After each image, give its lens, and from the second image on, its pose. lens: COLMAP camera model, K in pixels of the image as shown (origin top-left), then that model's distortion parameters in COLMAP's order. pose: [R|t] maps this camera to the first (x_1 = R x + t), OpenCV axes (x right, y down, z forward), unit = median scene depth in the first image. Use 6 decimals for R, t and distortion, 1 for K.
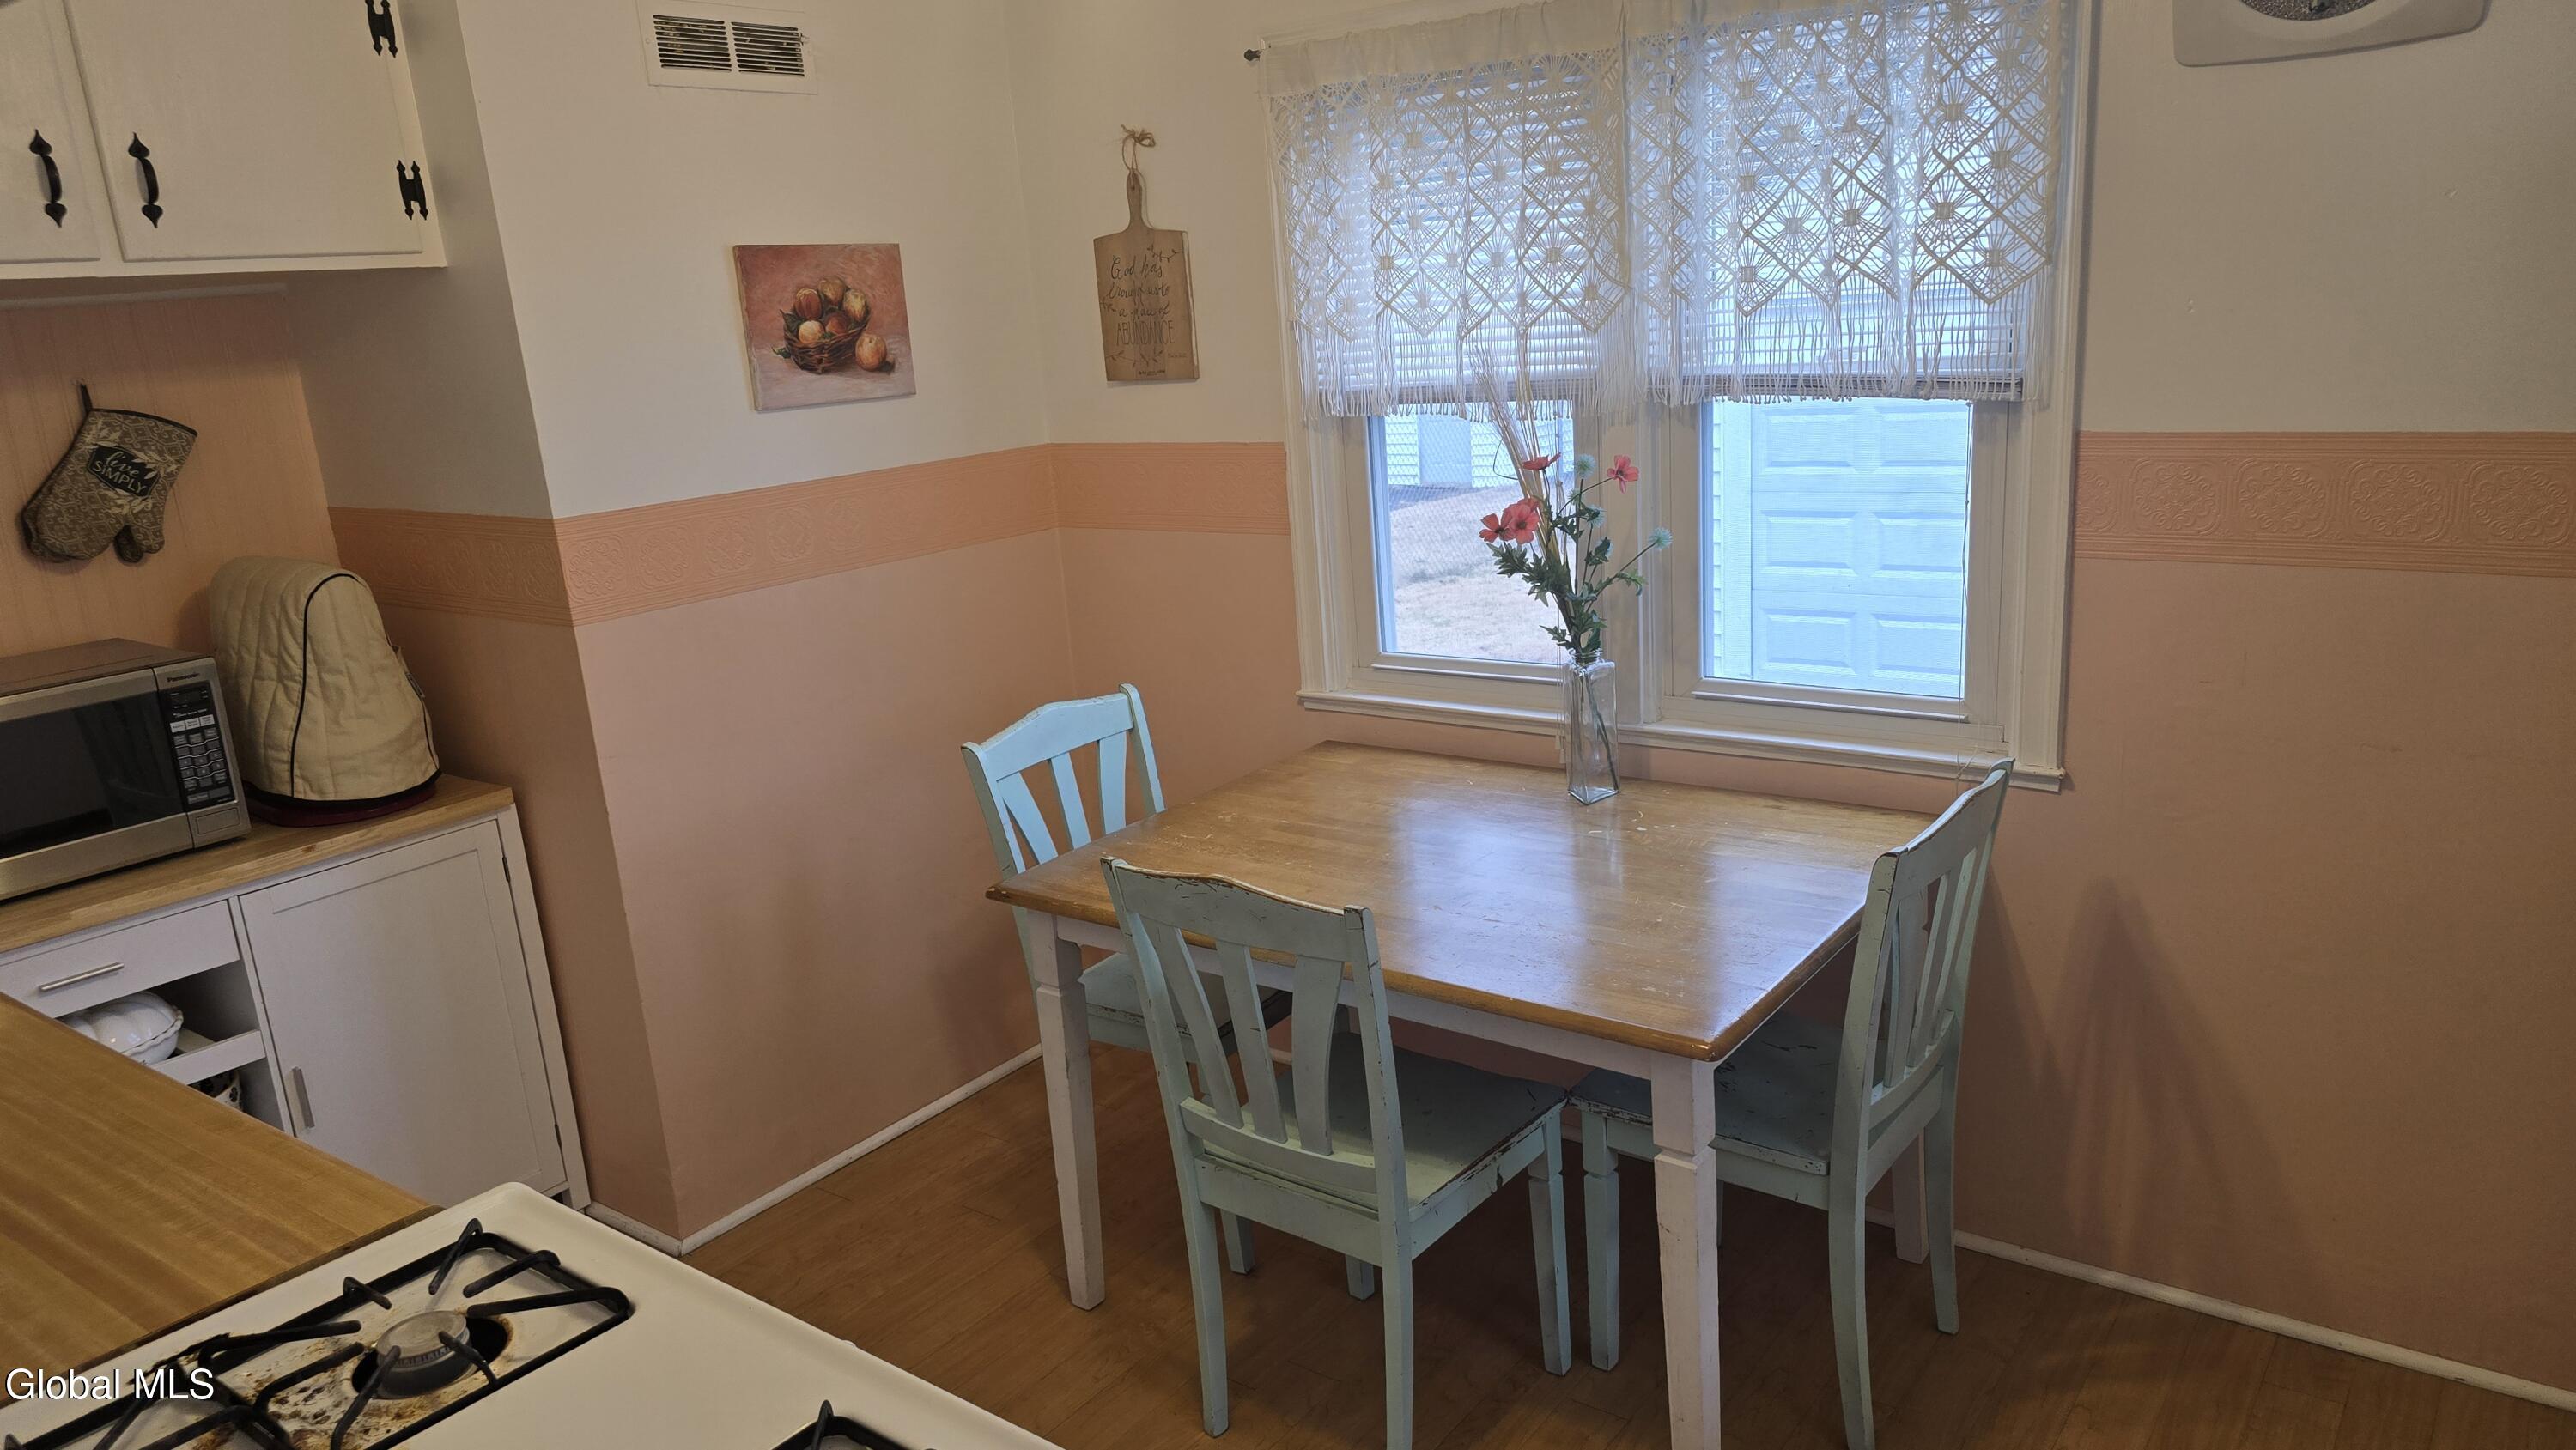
lens RADIAL K [[1705.2, 0, 1298.0], [0, 1705.2, 725.5], [0, 0, 1]] dist [0.000196, -0.006861]
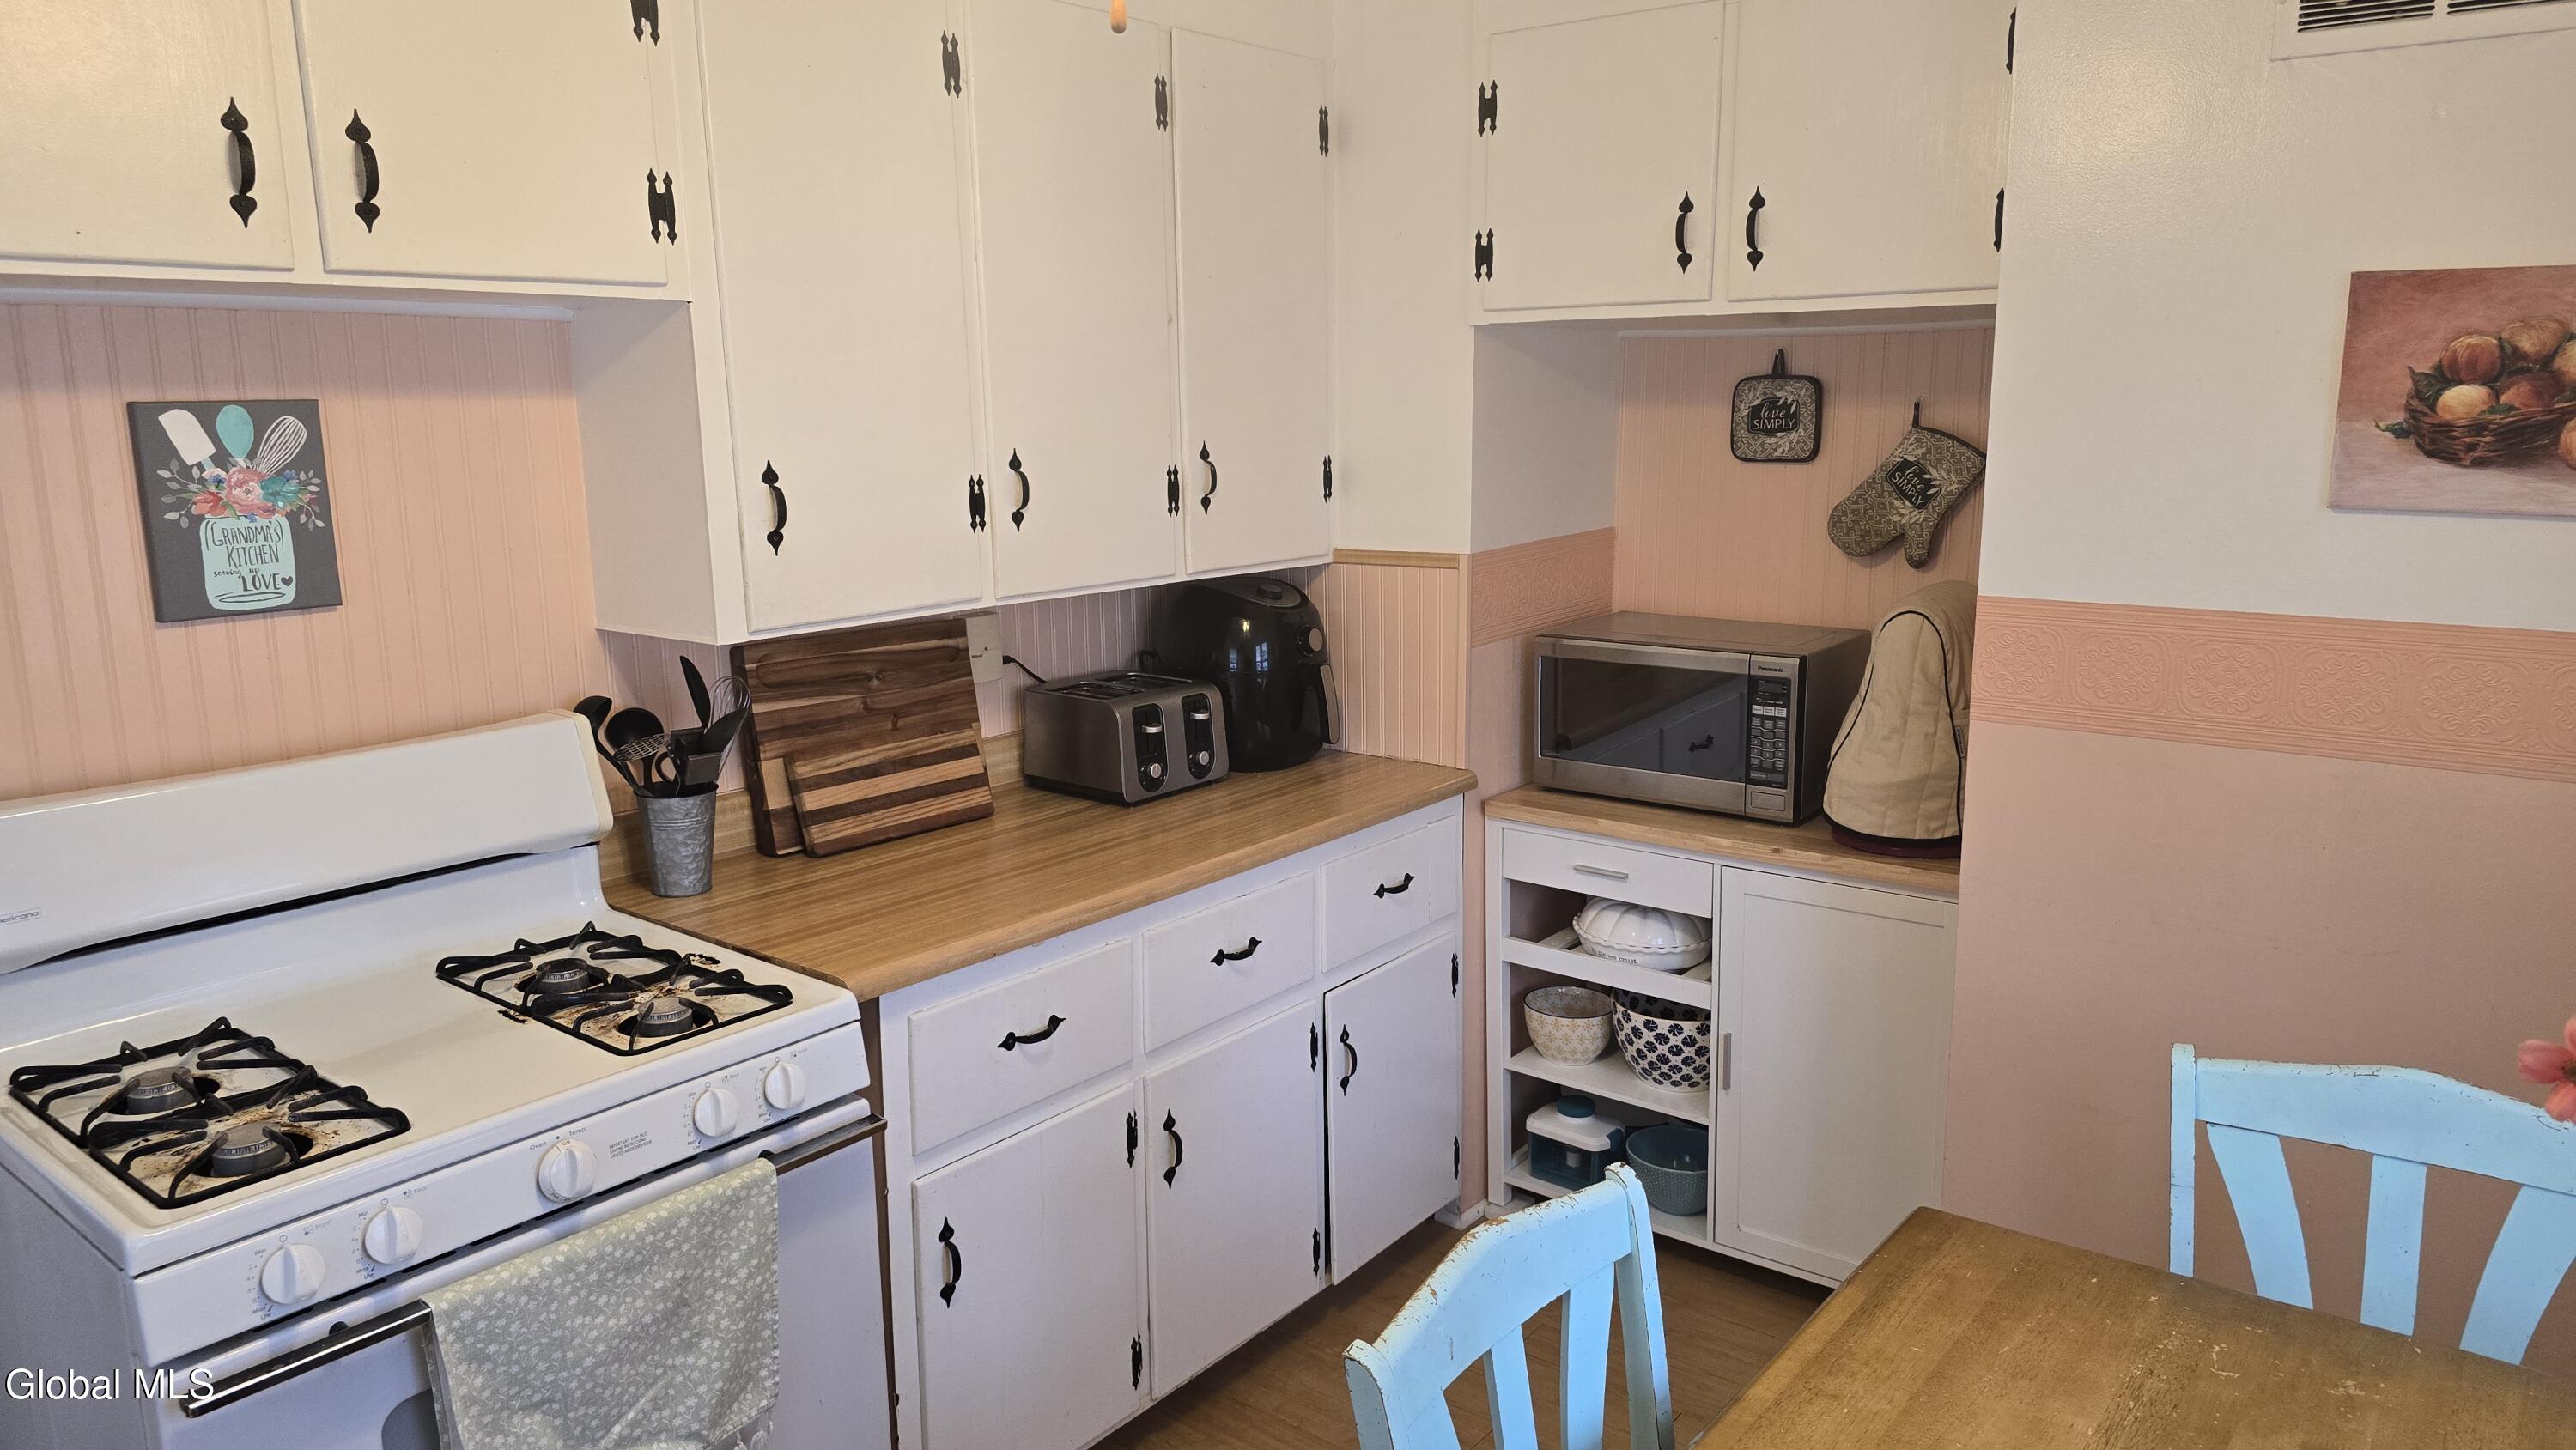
lens RADIAL K [[1705.2, 0, 1296.6], [0, 1705.2, 722.2], [0, 0, 1]] dist [0.000196, -0.006861]
pose [[-0.030447, 0.251816, -0.967296, 0.409868], [-0.234087, 0.939035, 0.251827, -0.188306], [0.971739, 0.234099, 0.030356, 0.619904]]
